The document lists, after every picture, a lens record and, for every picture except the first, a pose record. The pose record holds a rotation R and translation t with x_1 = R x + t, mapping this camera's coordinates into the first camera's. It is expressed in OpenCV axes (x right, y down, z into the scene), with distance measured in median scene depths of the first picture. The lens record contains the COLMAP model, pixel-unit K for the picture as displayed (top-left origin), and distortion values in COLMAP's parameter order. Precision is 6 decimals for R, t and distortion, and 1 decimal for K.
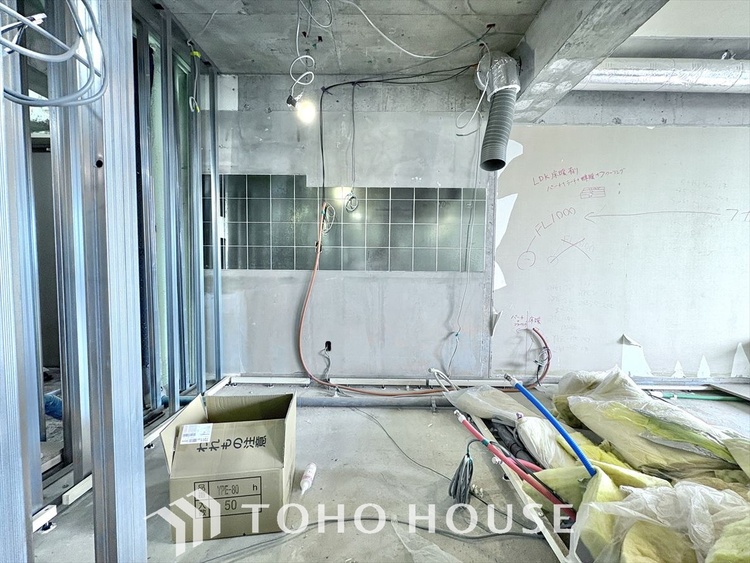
lens RADIAL K [[299.6, 0, 377.1], [0, 299.6, 280.7], [0, 0, 1]] dist [-0.002499, 0.001004]
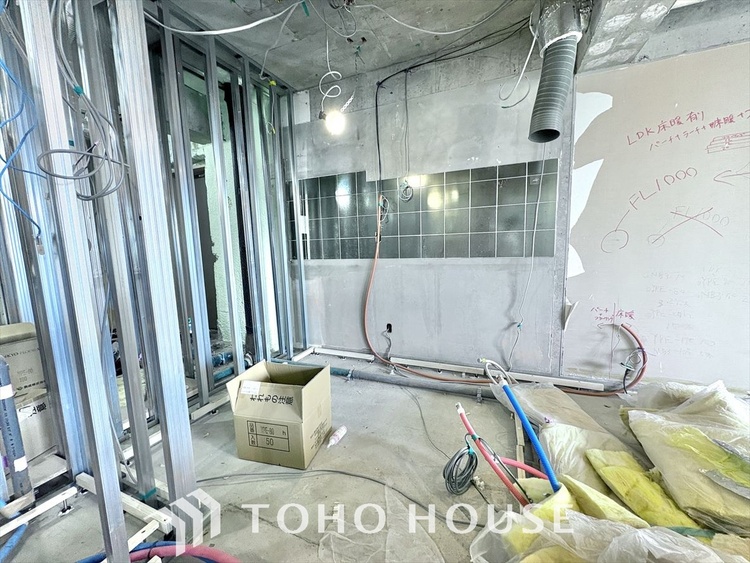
lens RADIAL K [[299.6, 0, 375.3], [0, 299.6, 280.8], [0, 0, 1]] dist [-0.002499, 0.001004]
pose [[0.922604, 0.007957, -0.385667, 0.216260], [0.021007, 0.997267, 0.070829, -0.032565], [0.385177, -0.073448, 0.919915, -0.009483]]
